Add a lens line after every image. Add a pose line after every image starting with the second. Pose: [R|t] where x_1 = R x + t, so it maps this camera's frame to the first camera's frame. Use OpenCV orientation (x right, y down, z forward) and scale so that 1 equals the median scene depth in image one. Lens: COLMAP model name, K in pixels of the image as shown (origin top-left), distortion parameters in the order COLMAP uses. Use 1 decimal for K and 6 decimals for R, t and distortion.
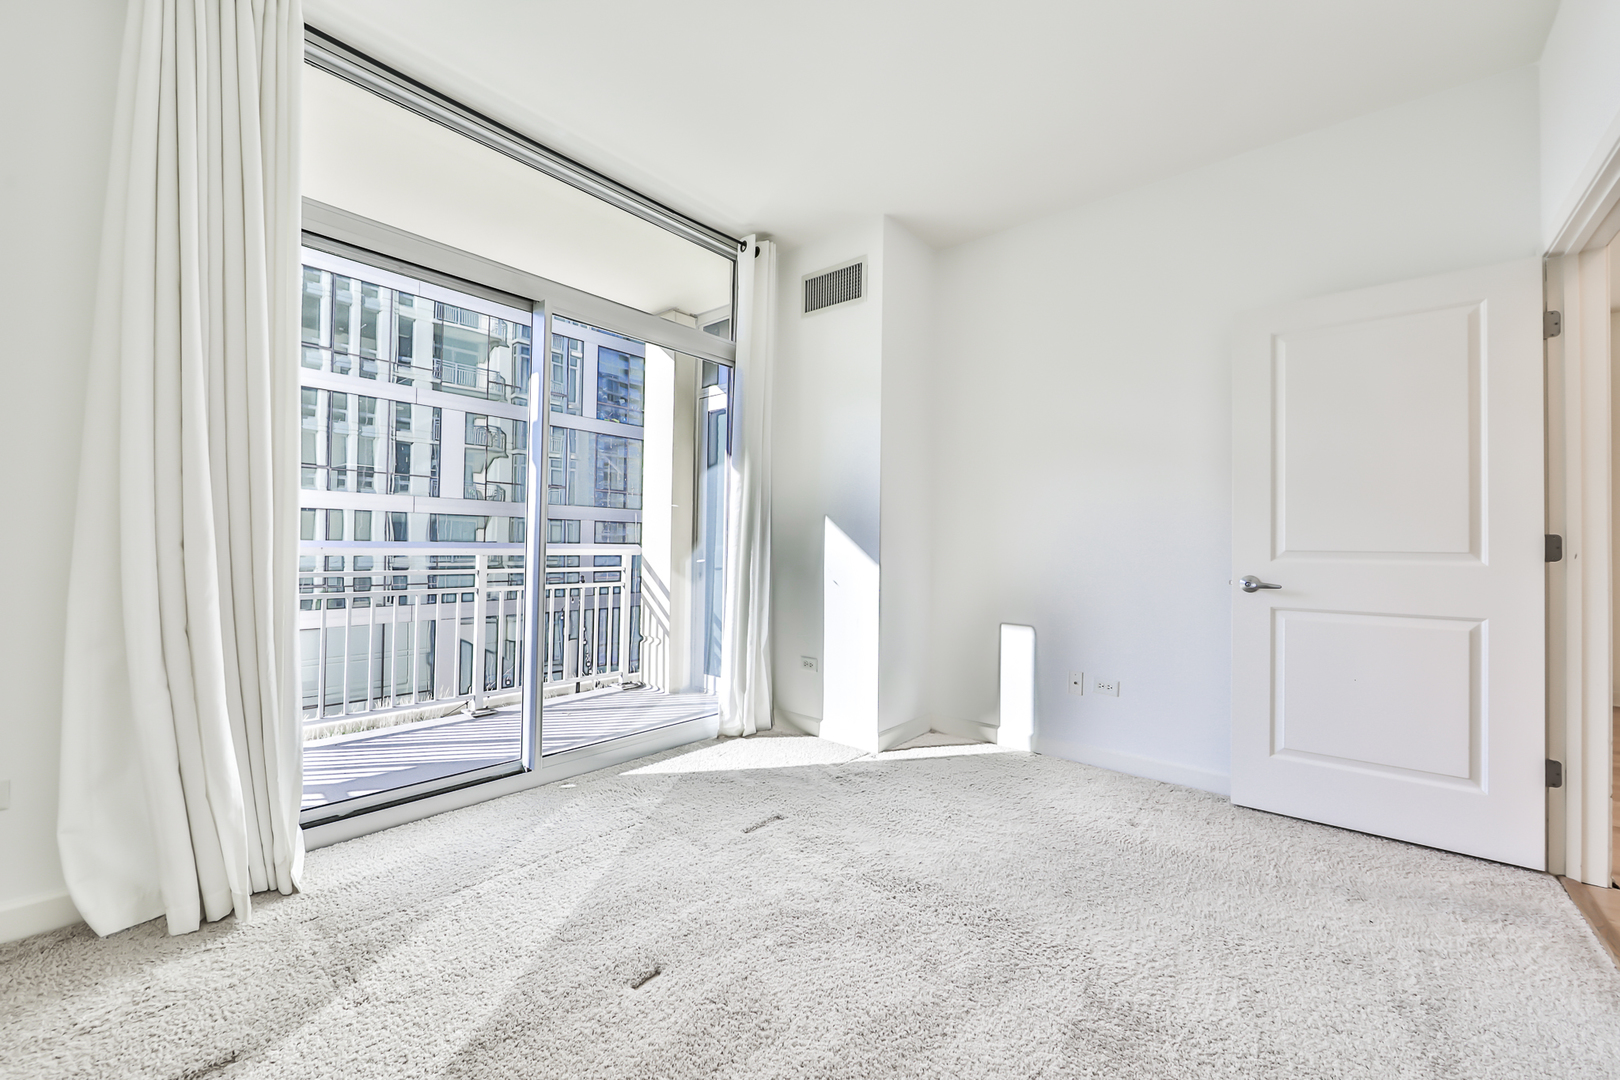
lens RADIAL K [[654.5, 0, 837.4], [0, 654.5, 540.2], [0, 0, 1]] dist [-0.001112, 0.000110]
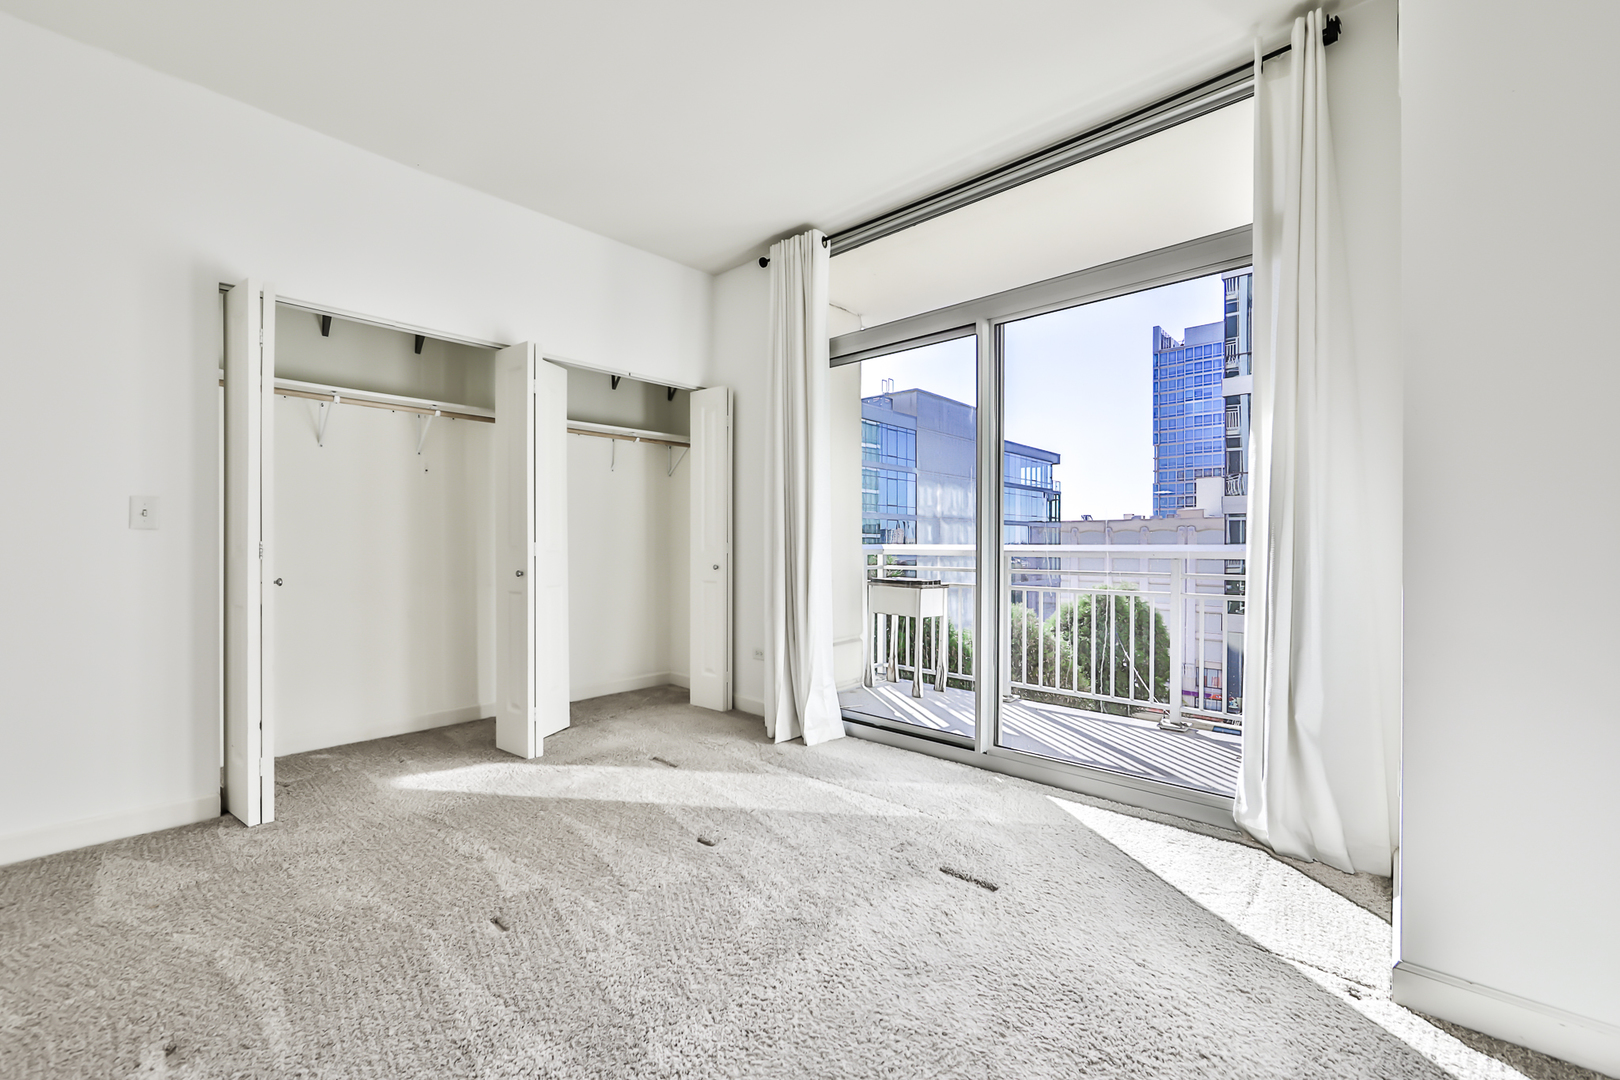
lens RADIAL K [[662.1, 0, 777.9], [0, 662.1, 543.8], [0, 0, 1]] dist [-0.000721, 0.000153]
pose [[-0.068170, -0.011120, -0.997612, 0.672946], [0.003212, 0.999930, -0.011365, 0.012164], [0.997669, -0.003979, -0.068129, 0.732567]]
